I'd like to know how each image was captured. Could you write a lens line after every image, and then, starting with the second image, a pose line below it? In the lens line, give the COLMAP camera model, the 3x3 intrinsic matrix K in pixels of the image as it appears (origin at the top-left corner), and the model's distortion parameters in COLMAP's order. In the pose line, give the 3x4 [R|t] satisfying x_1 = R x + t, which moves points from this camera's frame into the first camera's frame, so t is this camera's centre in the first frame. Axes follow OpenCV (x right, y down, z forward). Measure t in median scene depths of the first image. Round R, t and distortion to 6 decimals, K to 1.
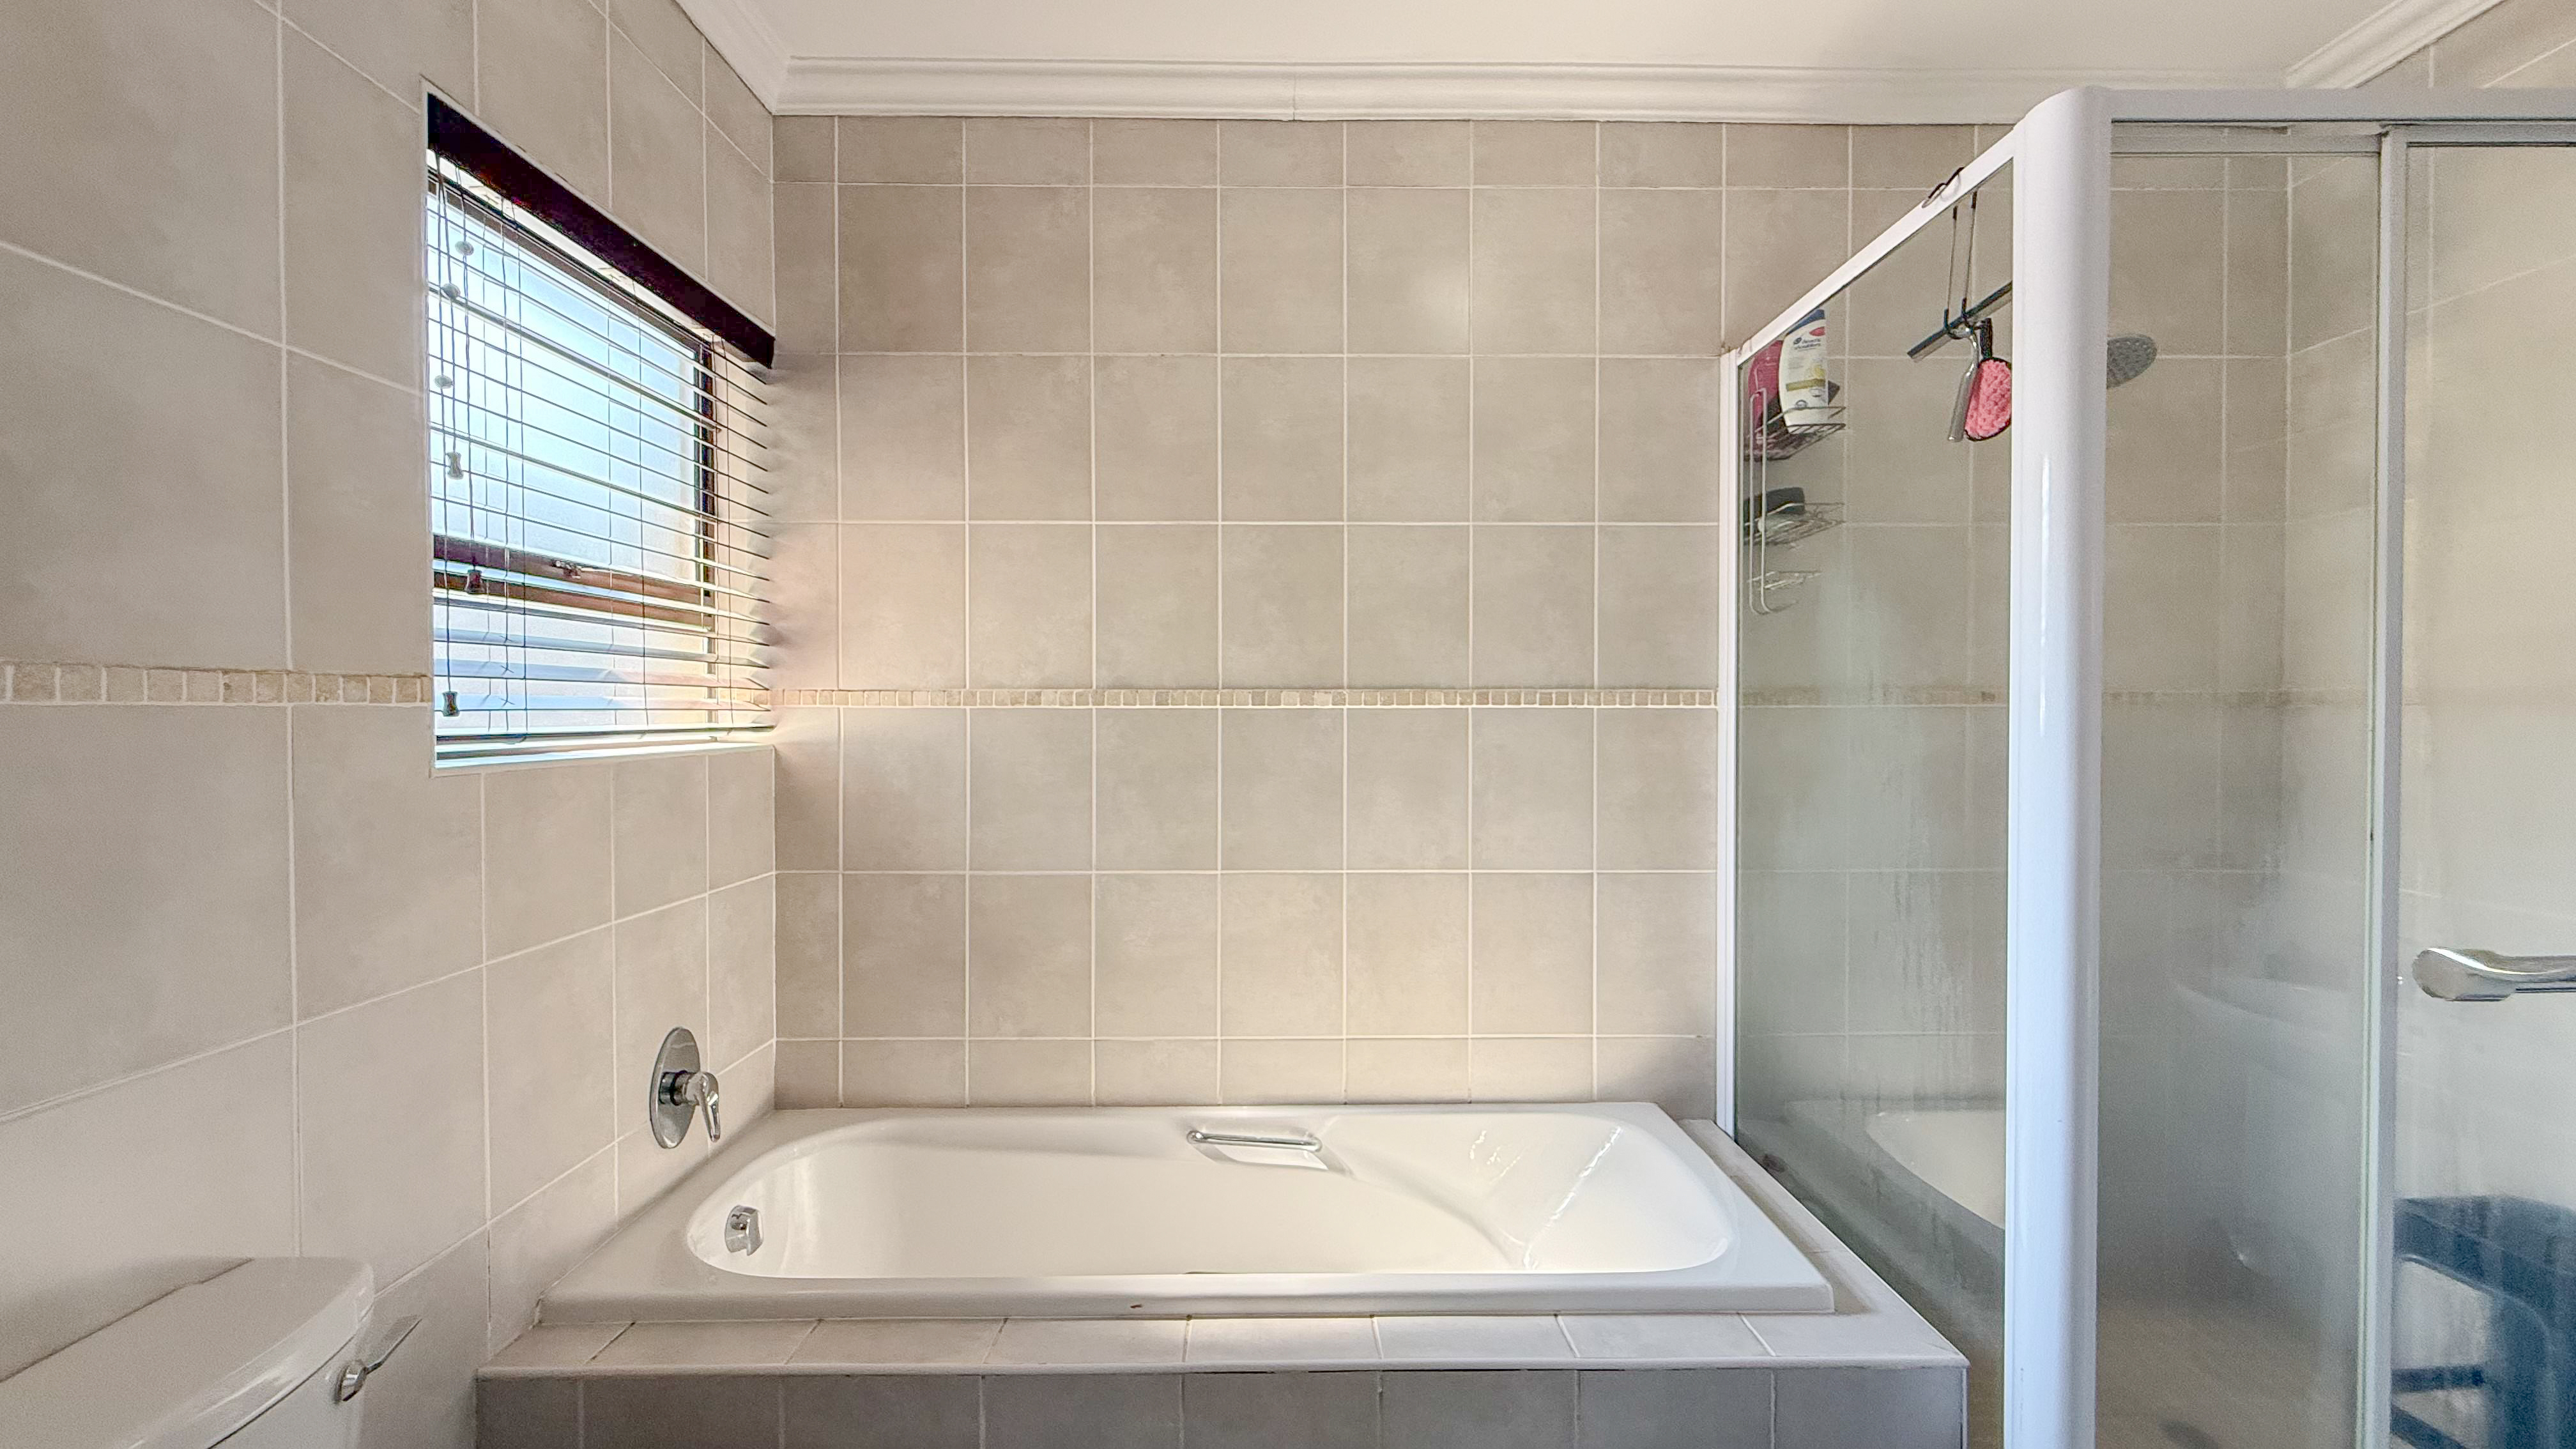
lens RADIAL K [[1051.7, 0, 1287.2], [0, 1051.7, 715.8], [0, 0, 1]] dist [0.000264, 0.000500]
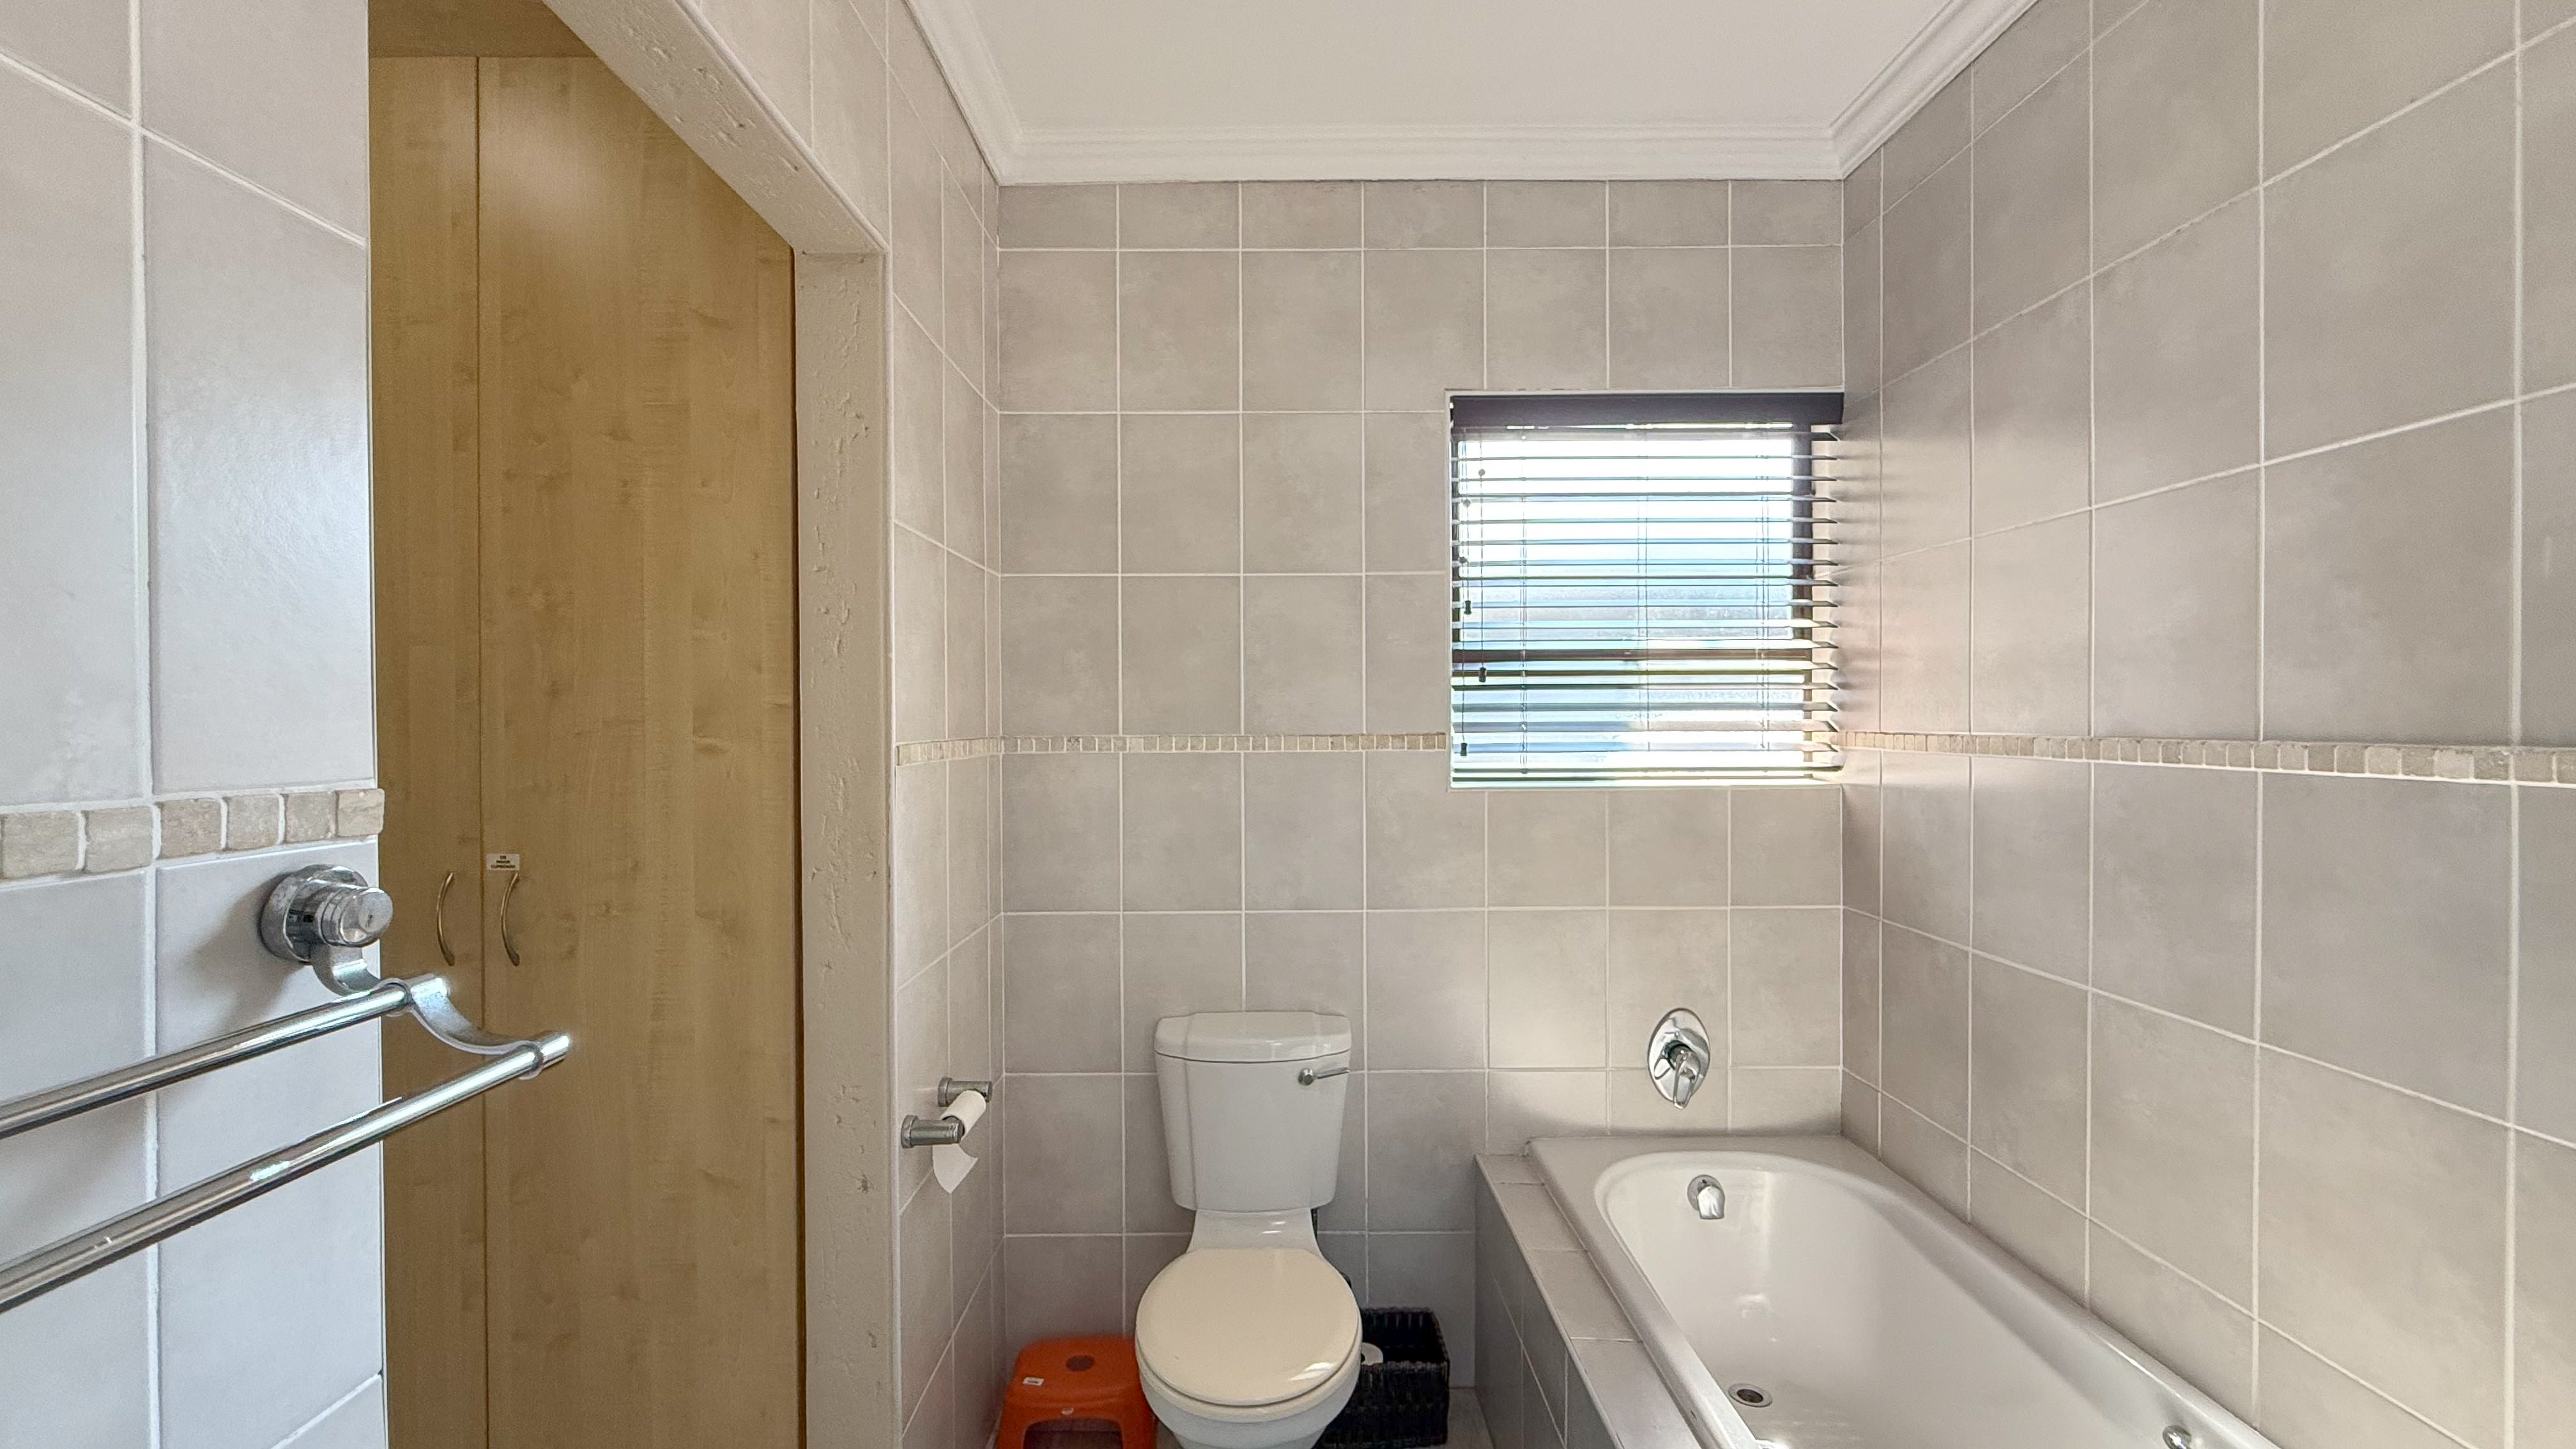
lens RADIAL K [[1051.7, 0, 1275.8], [0, 1051.7, 720.5], [0, 0, 1]] dist [0.000264, 0.000500]
pose [[-0.013071, 0.002072, -0.999912, 0.555902], [-0.001247, 0.999997, 0.002088, -0.037798], [0.999914, 0.001274, -0.013068, 0.449817]]
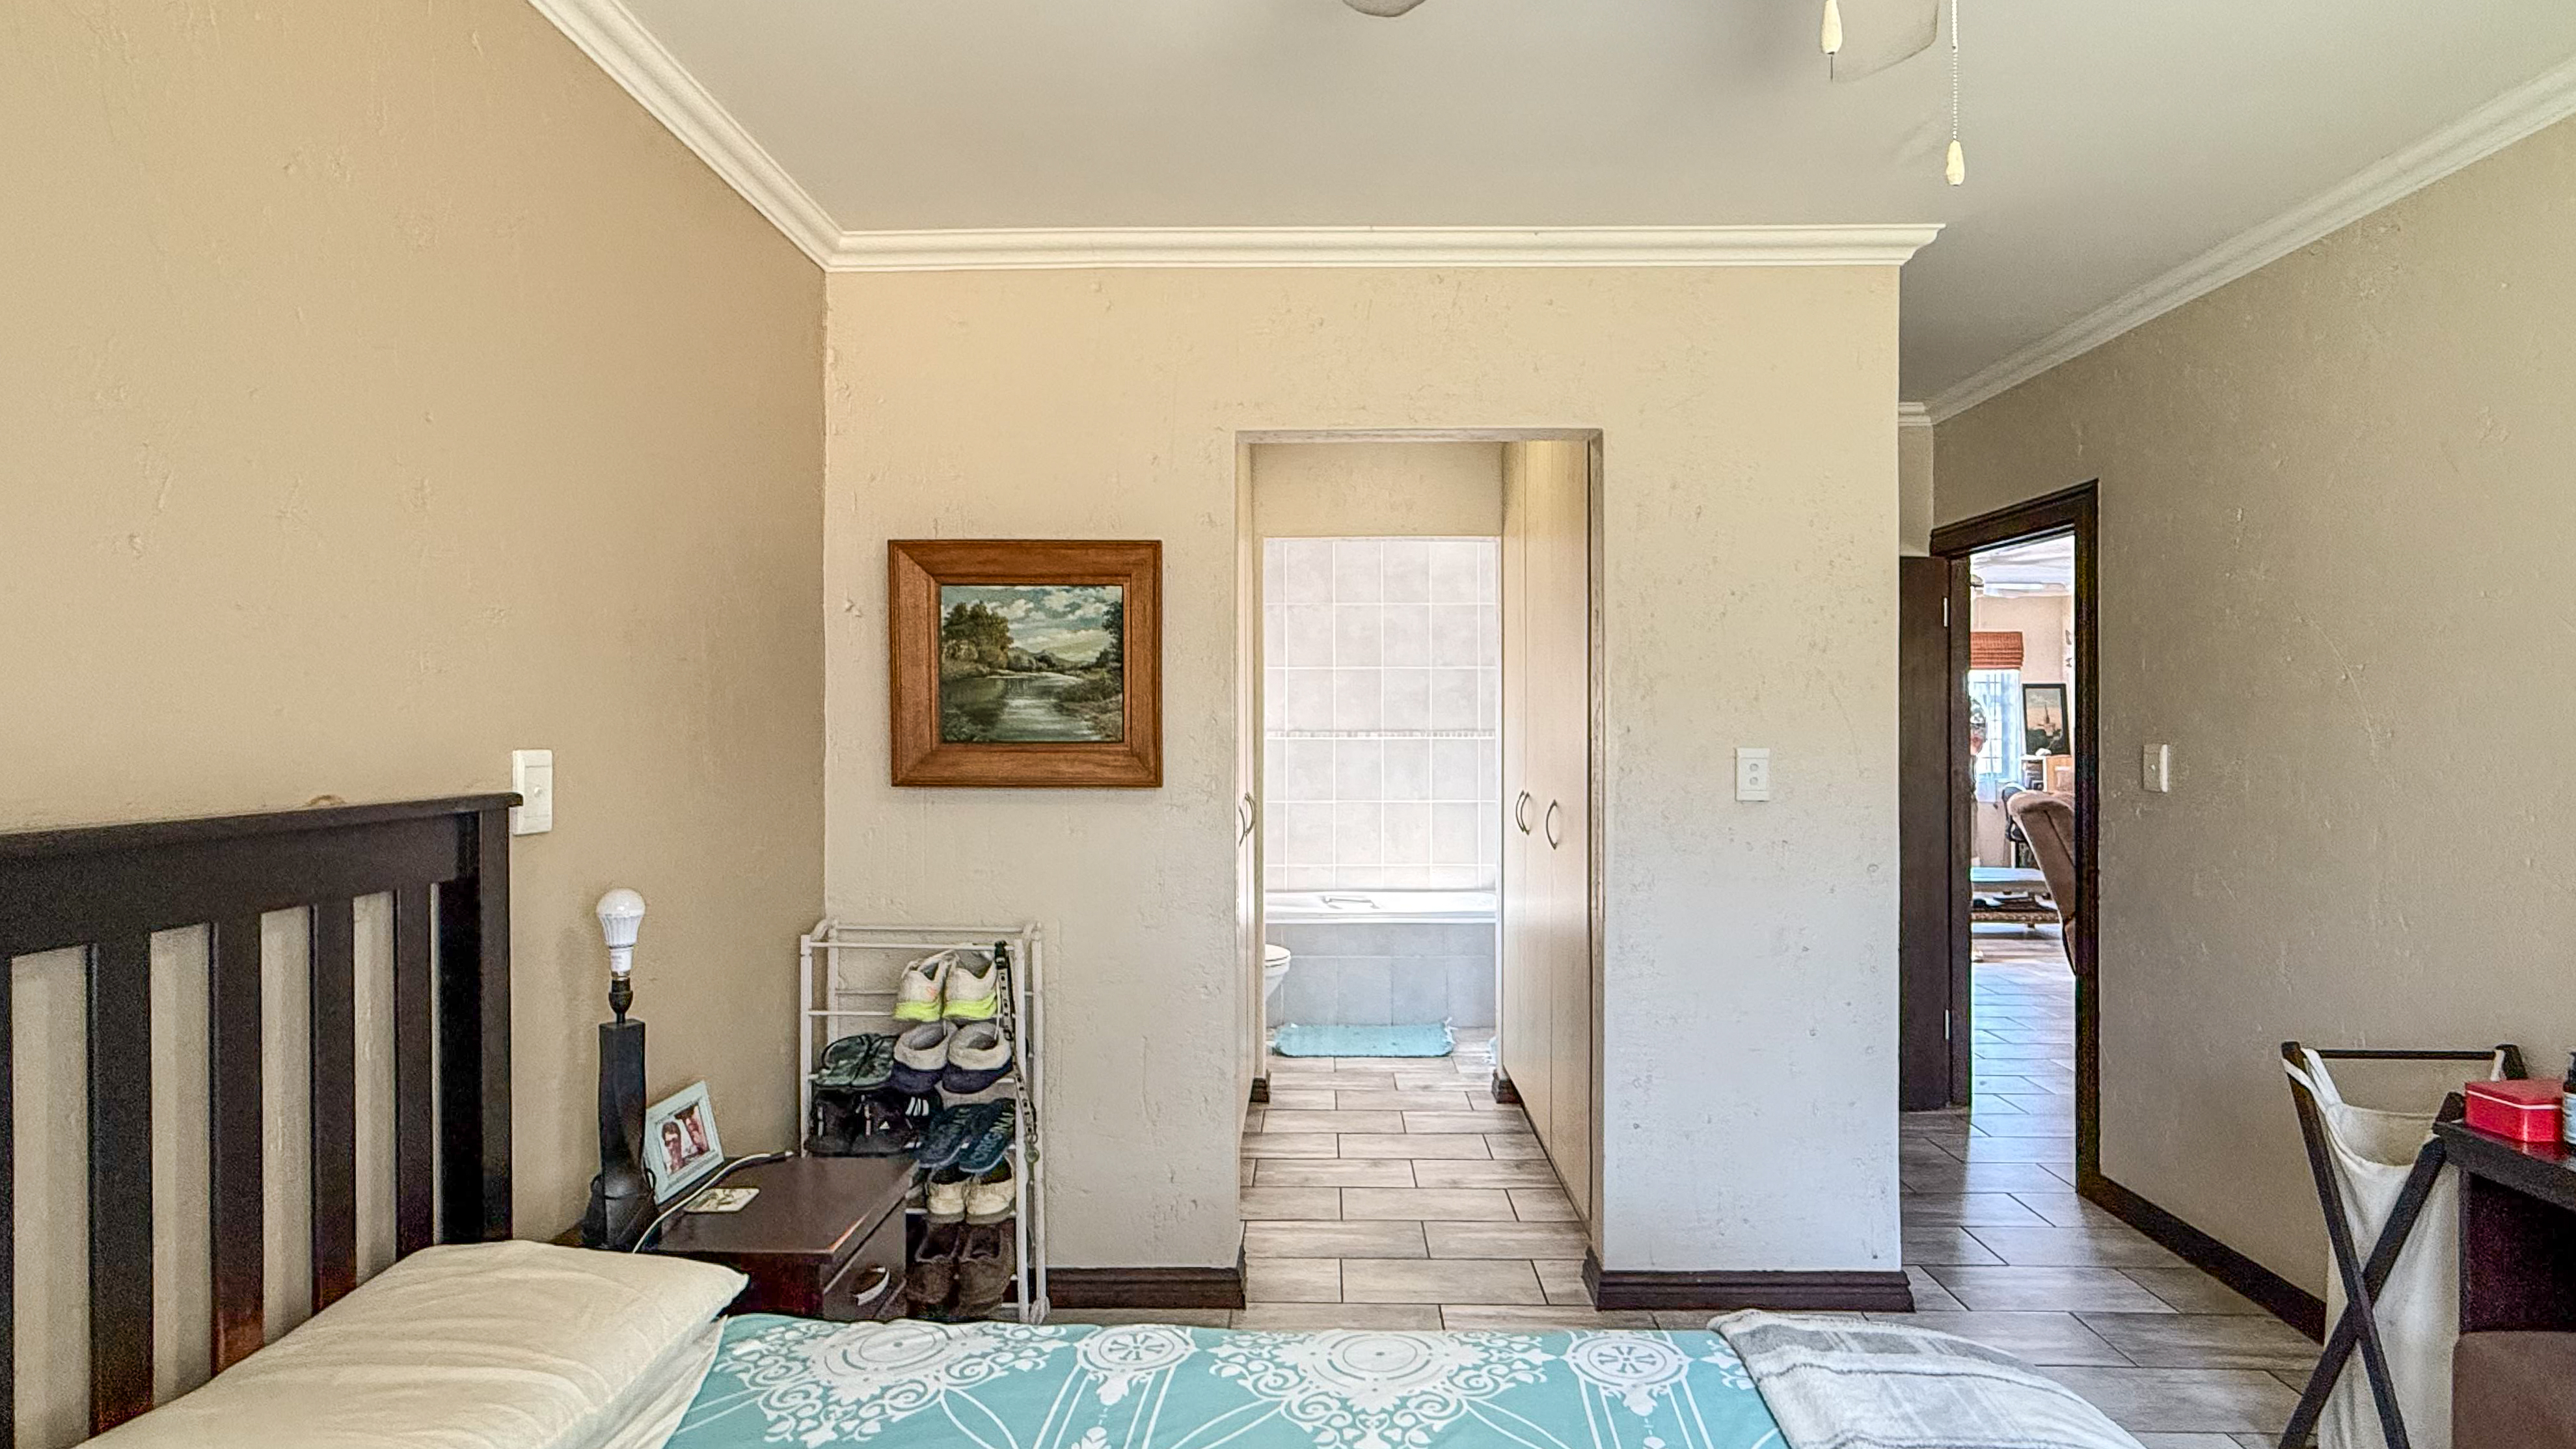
lens RADIAL K [[1183.3, 0, 1291.6], [0, 1183.3, 730.4], [0, 0, 1]] dist [-0.001337, -0.000109]
pose [[0.999326, -0.005739, -0.036252, -0.065350], [0.005283, 0.999906, -0.012652, 0.007393], [0.036322, 0.012452, 0.999263, -1.958728]]
